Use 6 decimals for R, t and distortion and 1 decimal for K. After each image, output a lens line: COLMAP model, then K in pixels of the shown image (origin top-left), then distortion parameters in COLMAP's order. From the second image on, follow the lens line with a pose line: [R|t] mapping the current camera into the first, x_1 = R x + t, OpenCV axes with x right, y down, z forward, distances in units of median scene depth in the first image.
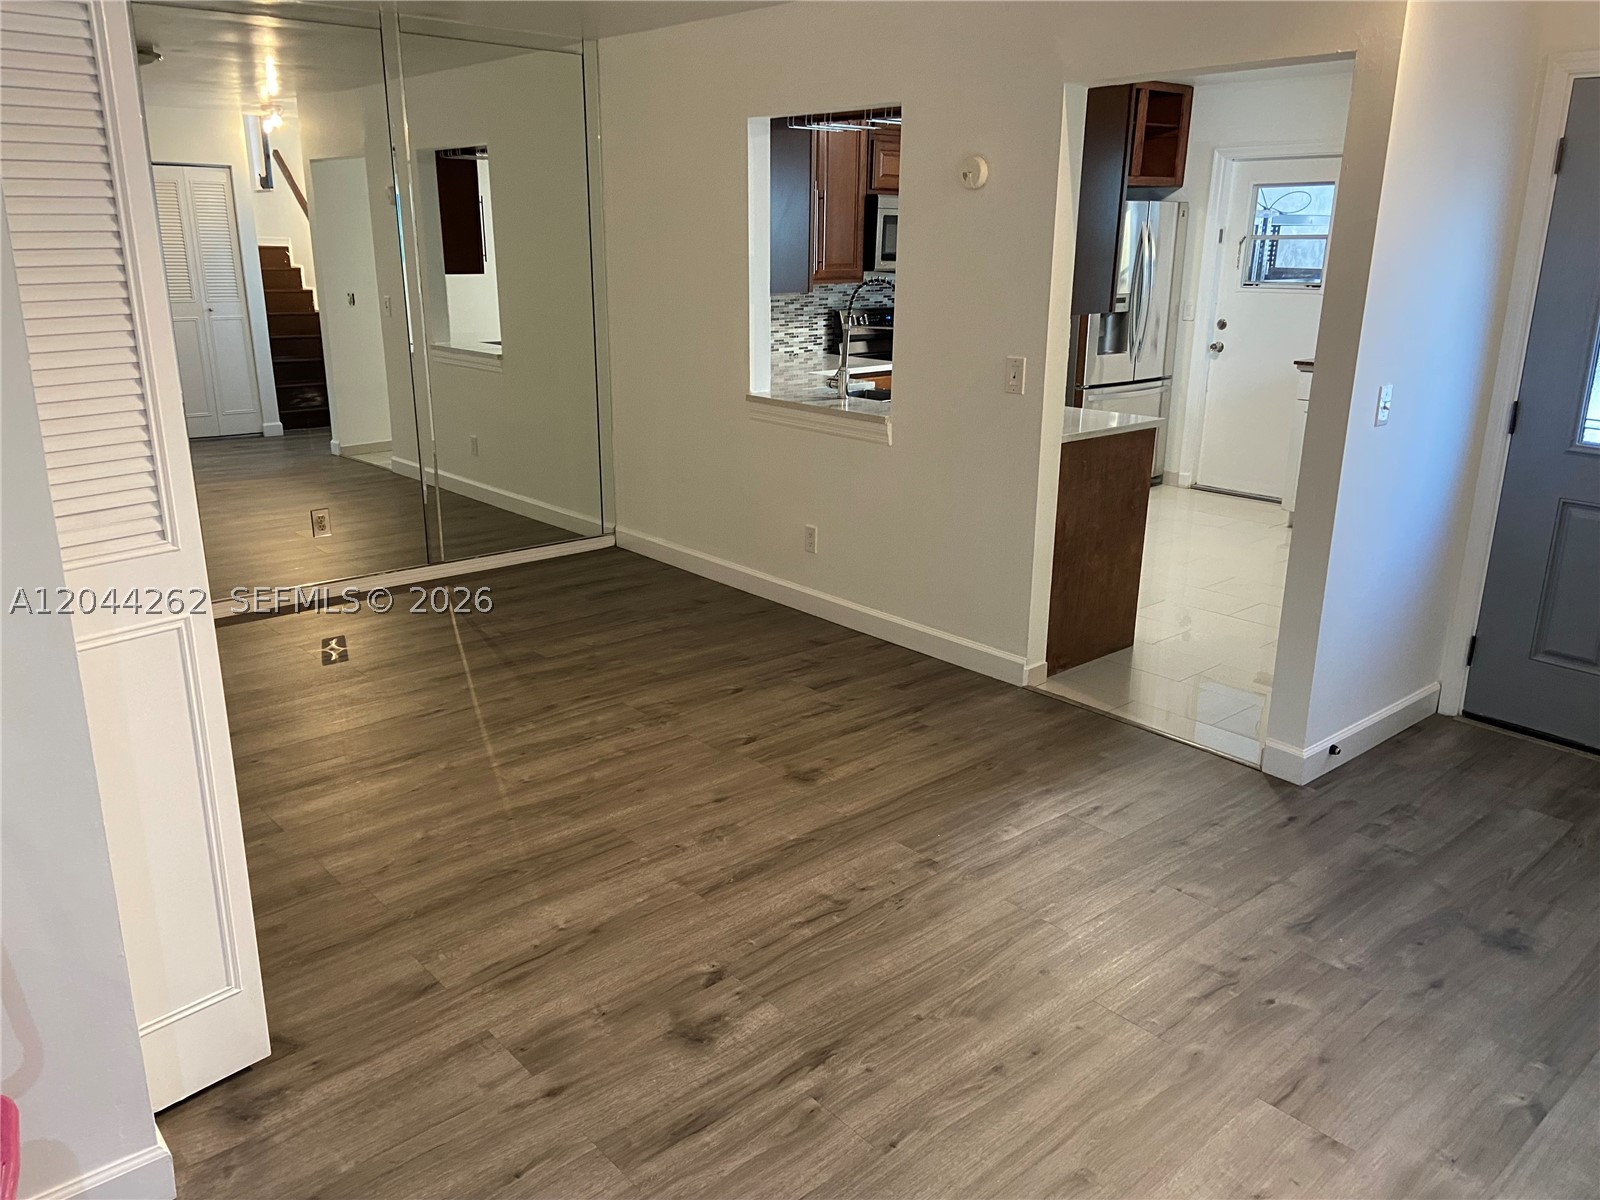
lens RADIAL K [[1200.7, 0, 799.8], [0, 1200.7, 600.4], [0, 0, 1]] dist [0.053220, -0.032237]
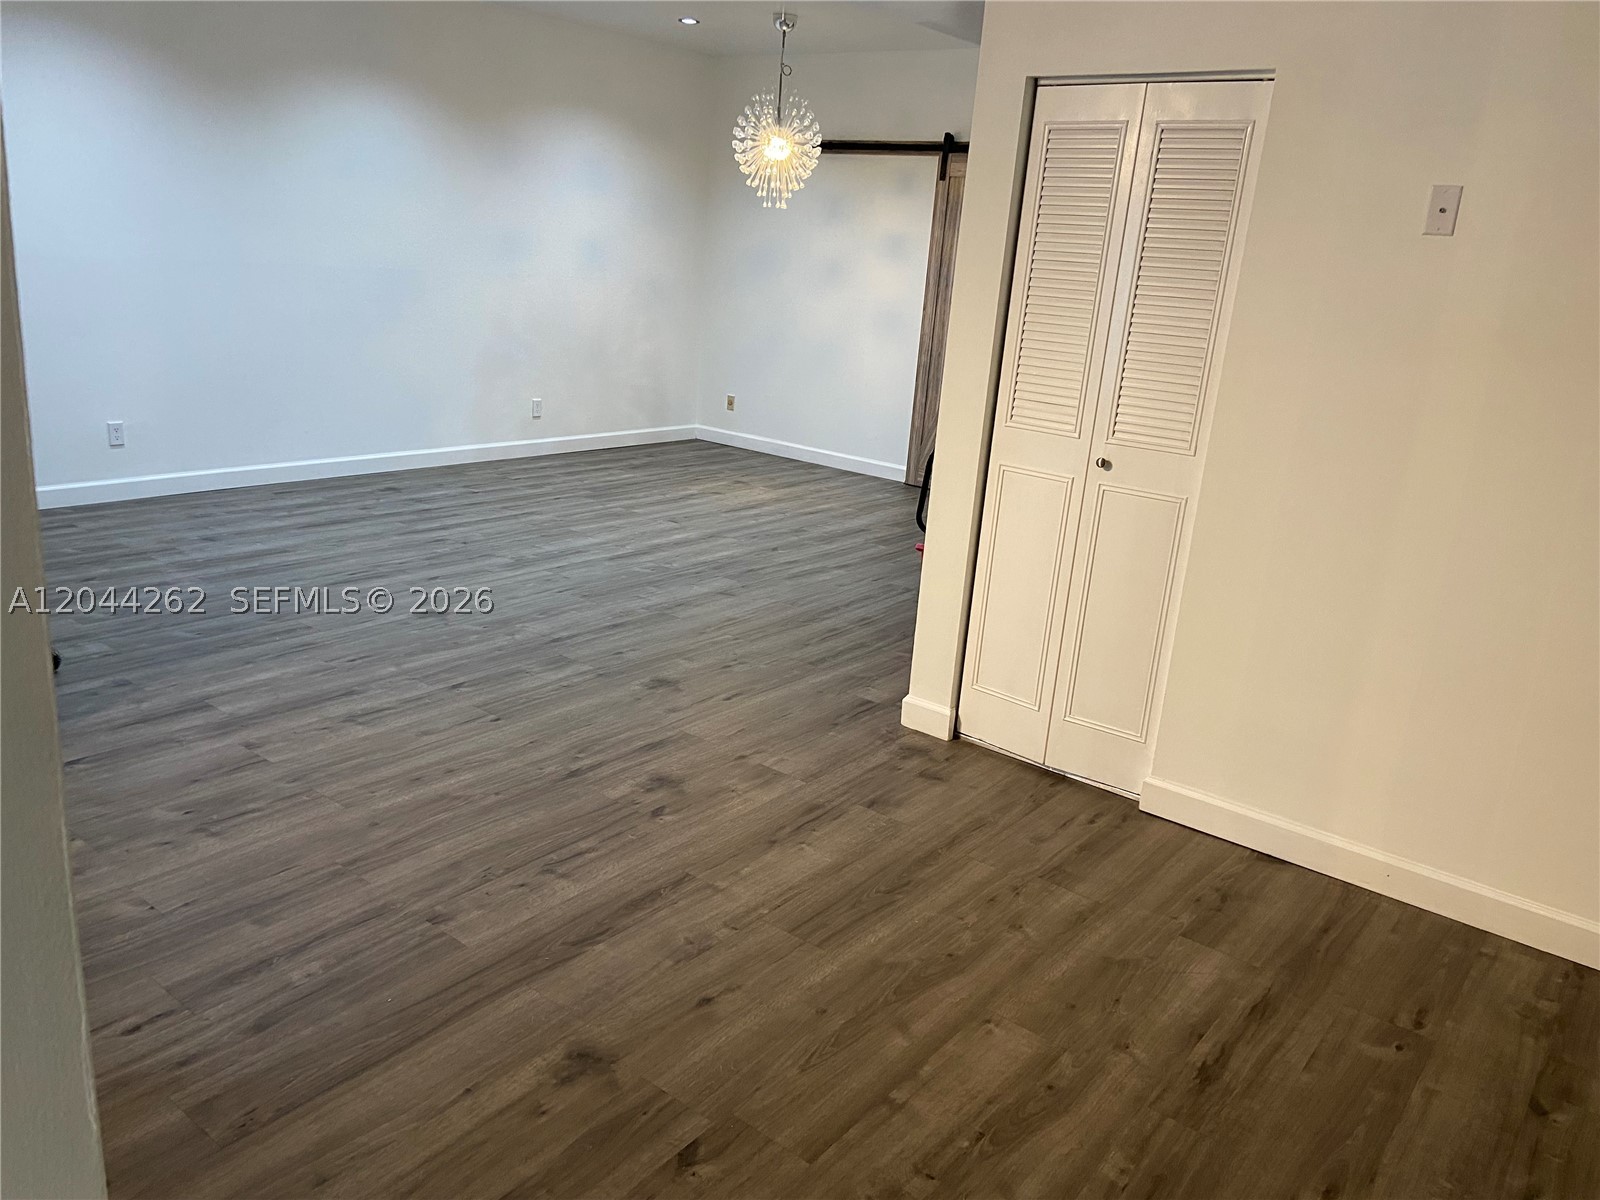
lens RADIAL K [[1200.7, 0, 801.1], [0, 1200.7, 599.5], [0, 0, 1]] dist [0.053220, -0.032237]
pose [[-0.981033, -0.032410, -0.191112, 0.025847], [-0.132349, 0.832342, 0.538230, -0.492866], [0.141626, 0.553315, -0.820844, 1.685800]]
